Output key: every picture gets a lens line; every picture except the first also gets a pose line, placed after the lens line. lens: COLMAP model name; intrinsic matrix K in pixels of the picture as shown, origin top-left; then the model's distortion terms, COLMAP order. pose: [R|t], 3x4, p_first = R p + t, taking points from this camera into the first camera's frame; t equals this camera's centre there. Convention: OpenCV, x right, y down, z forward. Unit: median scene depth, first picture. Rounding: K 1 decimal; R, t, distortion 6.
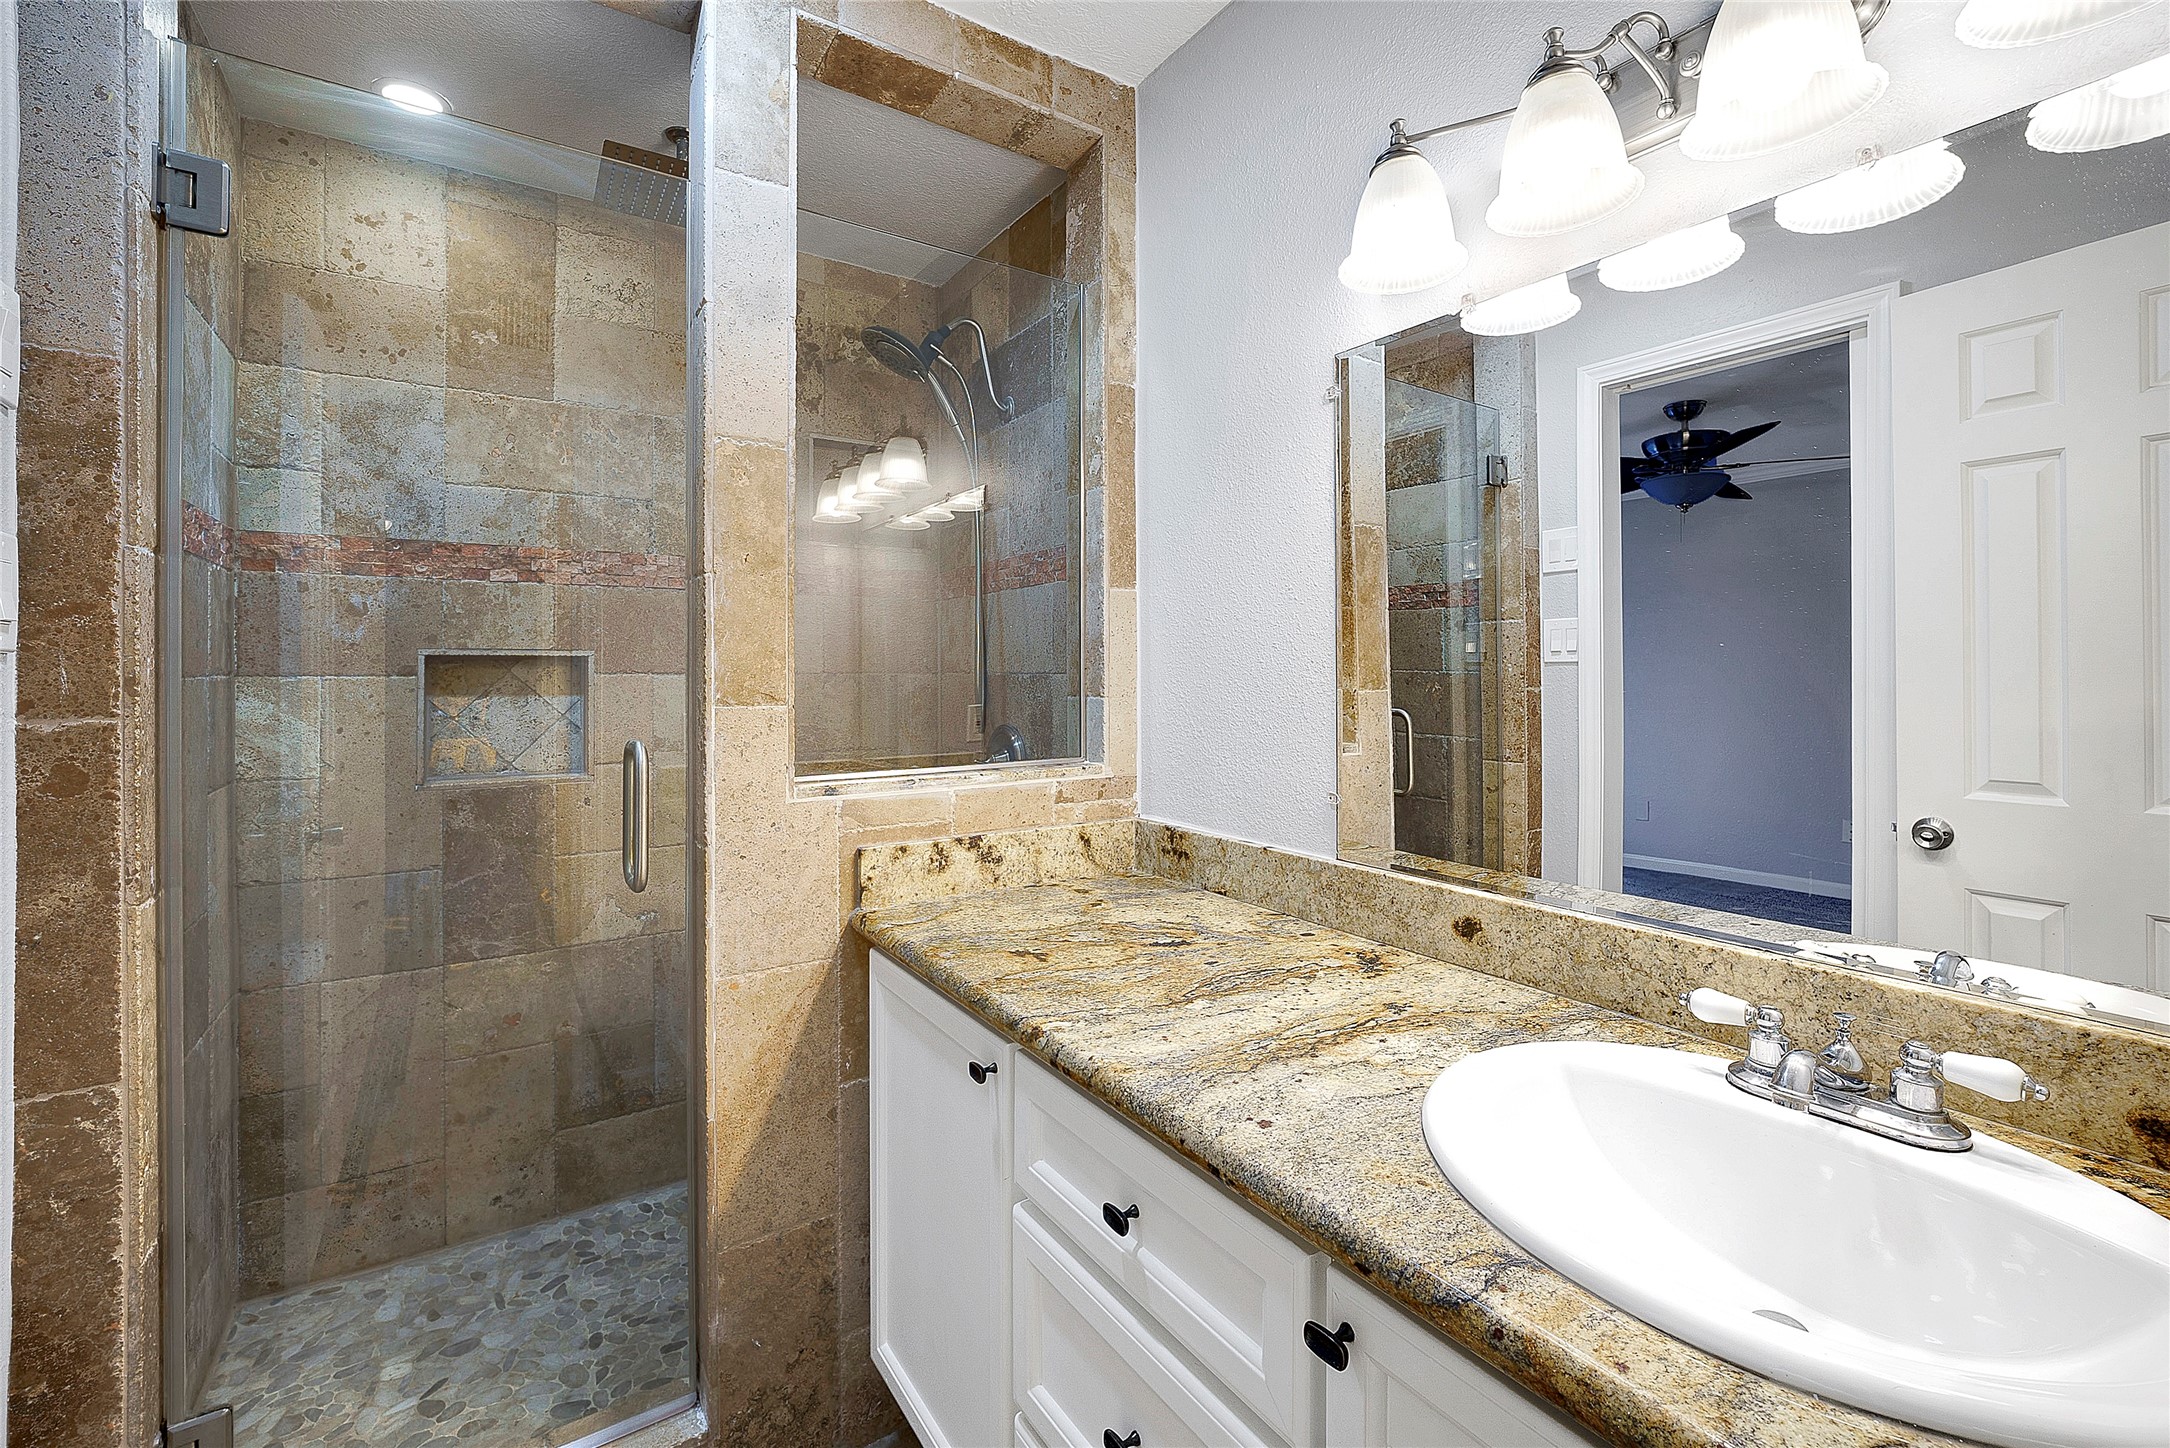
lens RADIAL K [[905.1, 0, 1101.7], [0, 905.1, 674.7], [0, 0, 1]] dist [-0.014756, 0.002917]
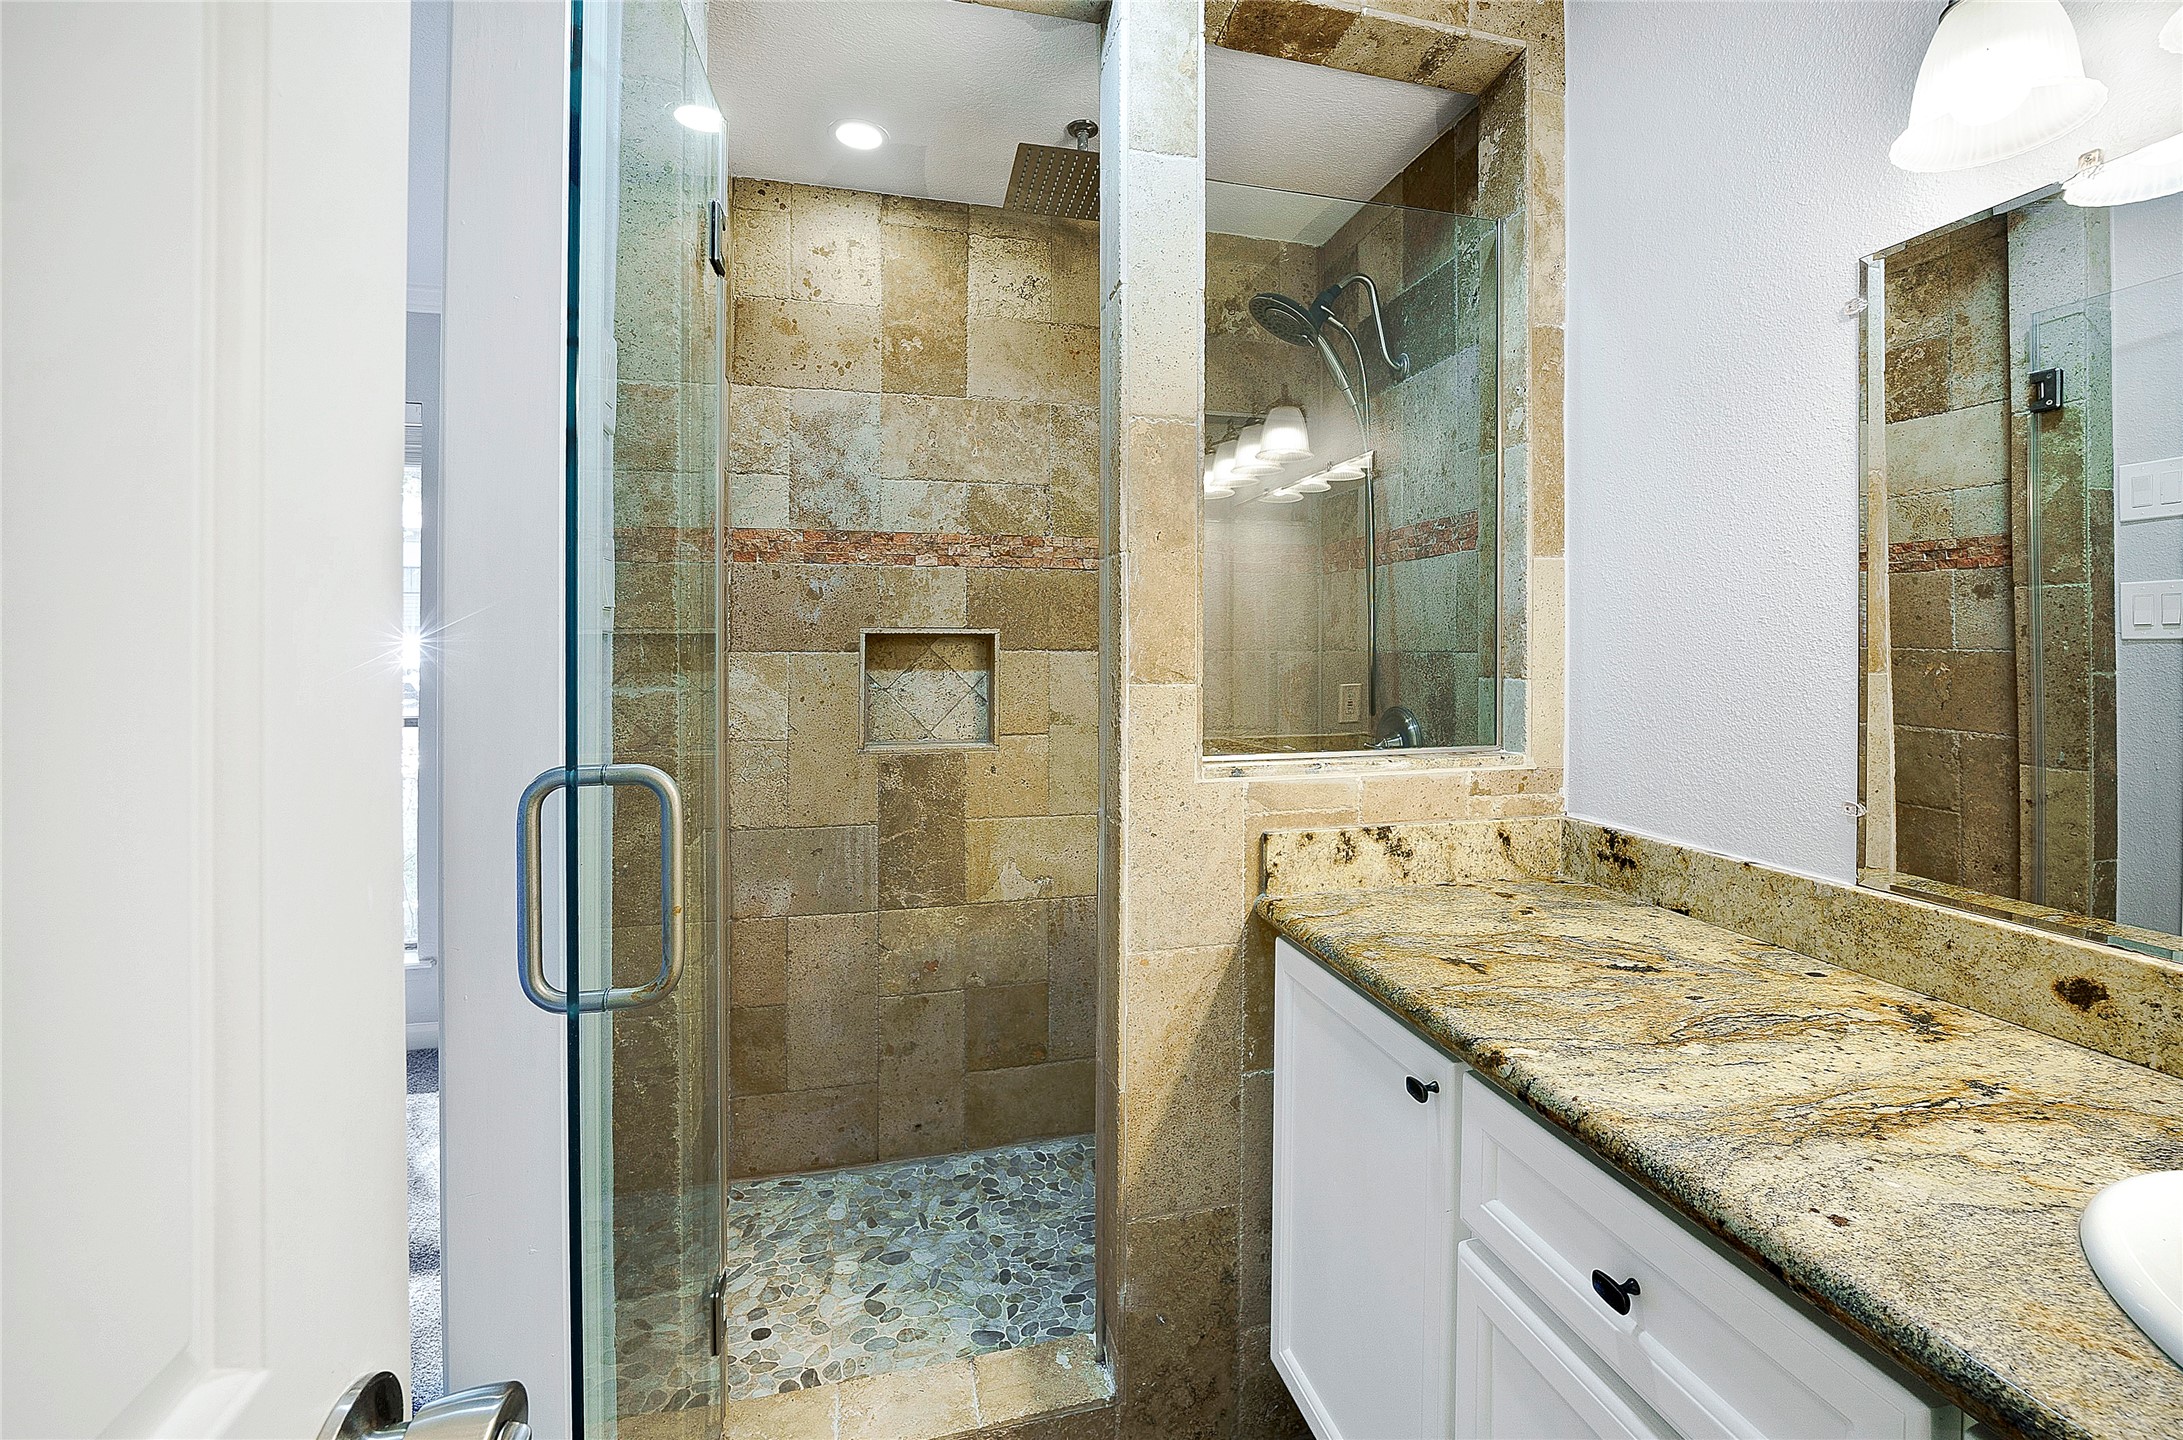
lens RADIAL K [[927.7, 0, 1145.7], [0, 927.7, 656.2], [0, 0, 1]] dist [-0.011739, 0.001076]
pose [[0.948428, 0.005503, -0.316945, -0.065572], [-0.003717, 0.999974, 0.006241, -0.002061], [0.316971, -0.004742, 0.948423, 0.016264]]
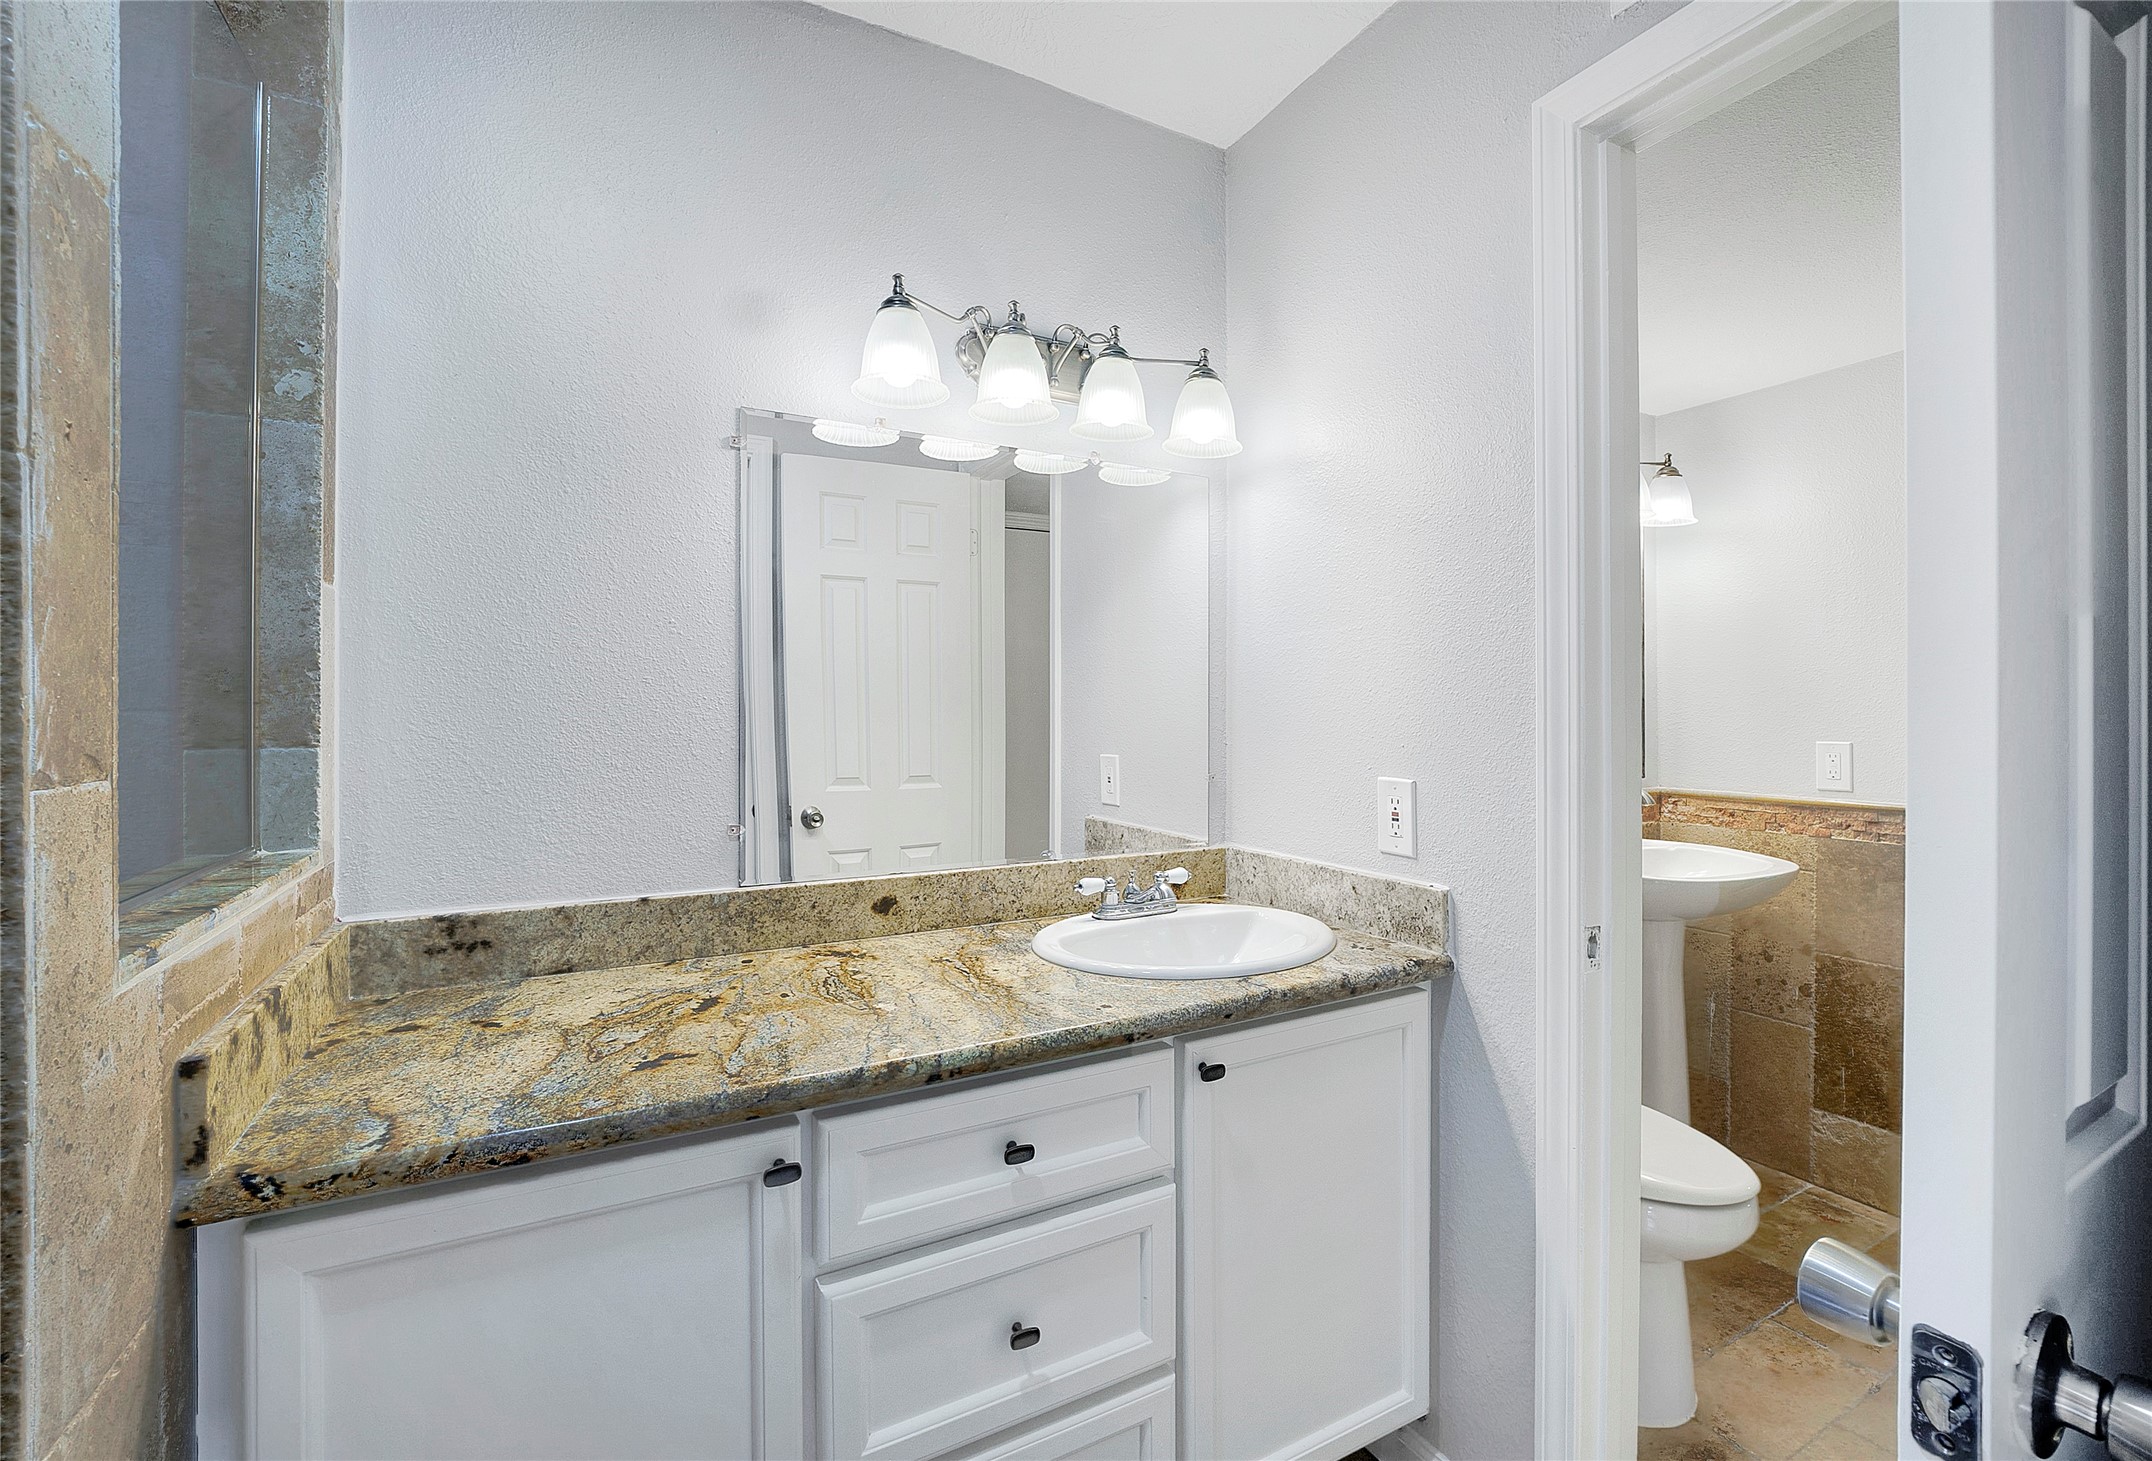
lens RADIAL K [[916.1, 0, 1090.0], [0, 916.1, 705.1], [0, 0, 1]] dist [-0.008637, 0.000062]
pose [[0.098752, 0.009606, 0.995066, -0.613396], [-0.000331, 0.999954, -0.009620, 0.001275], [-0.995112, 0.000621, 0.098751, 0.390432]]
